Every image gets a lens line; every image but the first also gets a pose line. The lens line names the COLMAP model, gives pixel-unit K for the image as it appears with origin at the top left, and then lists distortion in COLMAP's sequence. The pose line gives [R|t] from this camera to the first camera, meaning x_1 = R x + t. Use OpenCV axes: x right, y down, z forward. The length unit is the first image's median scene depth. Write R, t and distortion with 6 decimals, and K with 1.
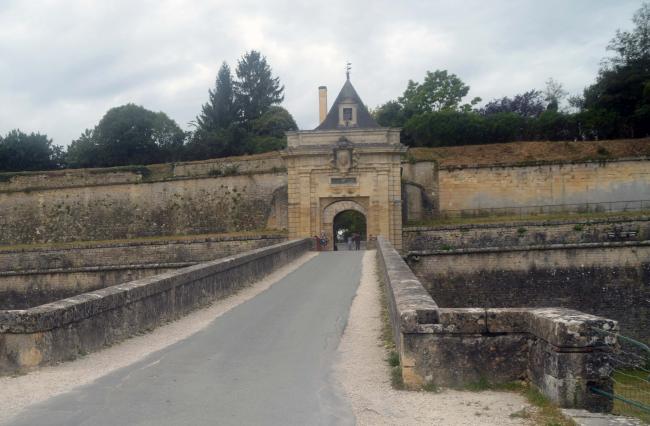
lens RADIAL K [[519.6, 0, 325.0], [0, 519.6, 213.0], [0, 0, 1]] dist [-0.002489, -0.000854]
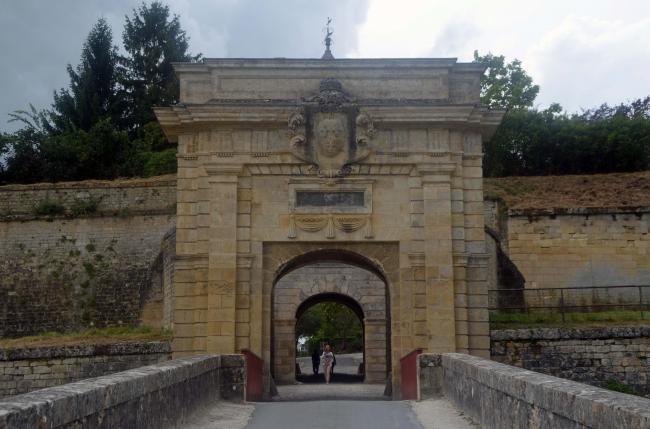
lens RADIAL K [[733.4, 0, 325.0], [0, 733.4, 214.5], [0, 0, 1]] dist [0.054381, 0.006763]
pose [[0.998061, 0.026278, 0.056431, 0.002170], [-0.018574, 0.990949, -0.132949, 0.012222], [-0.059414, 0.131643, 0.989515, 0.315977]]
